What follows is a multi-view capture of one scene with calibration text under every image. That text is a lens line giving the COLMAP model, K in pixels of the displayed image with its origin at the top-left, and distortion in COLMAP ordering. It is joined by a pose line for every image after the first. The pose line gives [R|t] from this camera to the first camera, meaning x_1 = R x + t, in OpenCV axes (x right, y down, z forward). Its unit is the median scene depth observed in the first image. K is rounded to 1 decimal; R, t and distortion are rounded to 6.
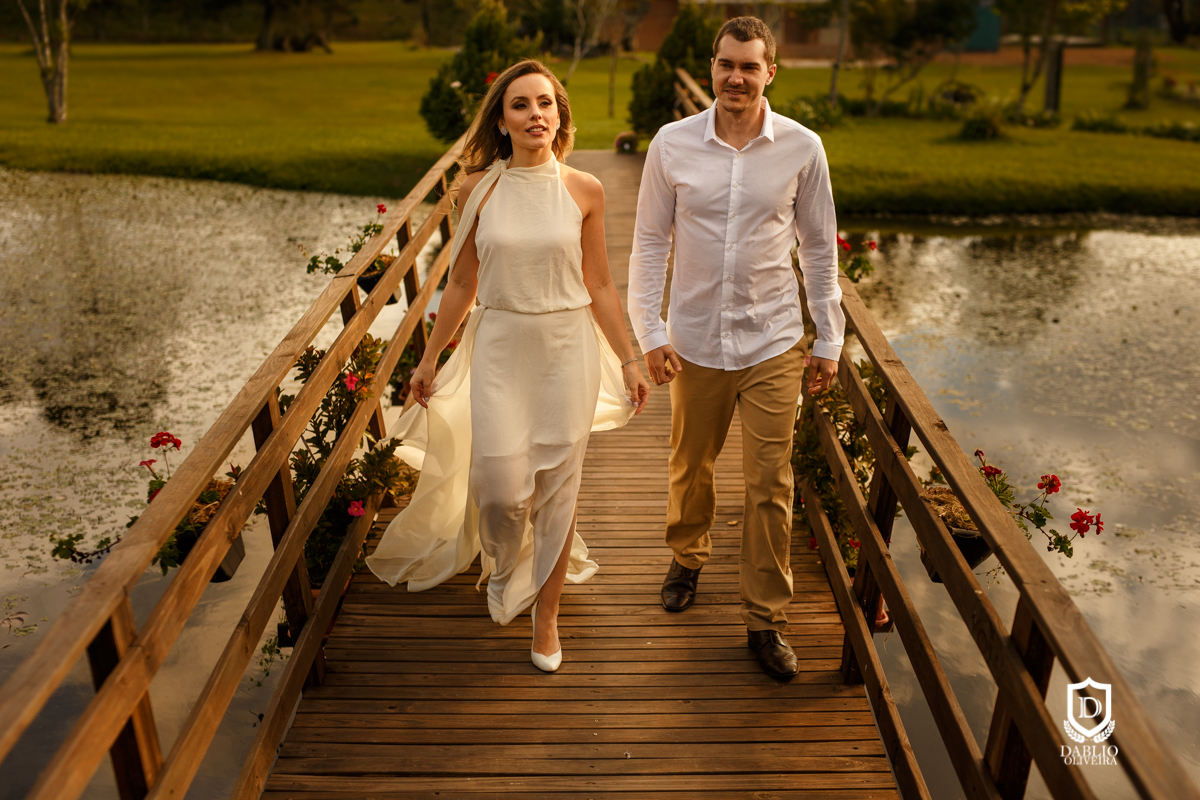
lens RADIAL K [[1739.9, 0, 600.0], [0, 1739.9, 400.0], [0, 0, 1]] dist [0.006572, 0.009829]
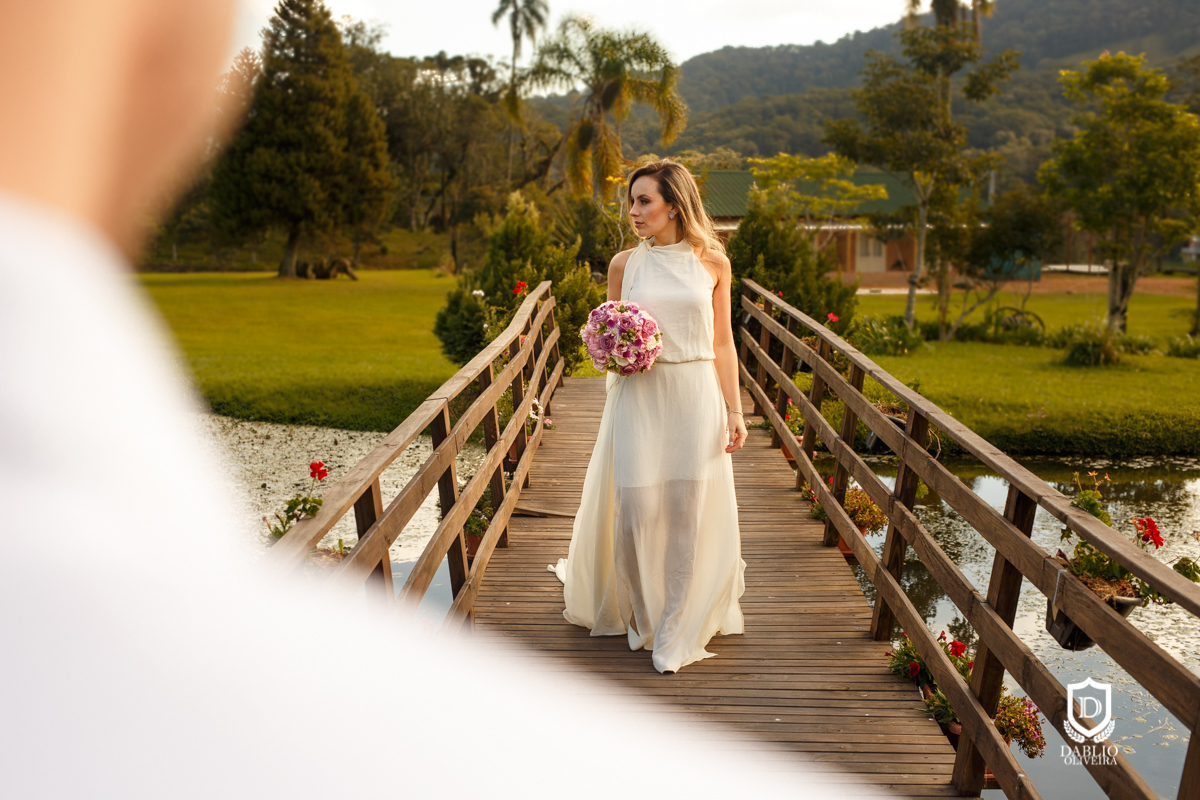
lens RADIAL K [[1739.9, 0, 600.0], [0, 1739.9, 400.0], [0, 0, 1]] dist [0.006572, 0.009829]
pose [[0.999880, 0.002212, -0.015313, -0.009819], [-0.004197, 0.991390, -0.130876, -0.020355], [0.014891, 0.130925, 0.991280, 0.154067]]
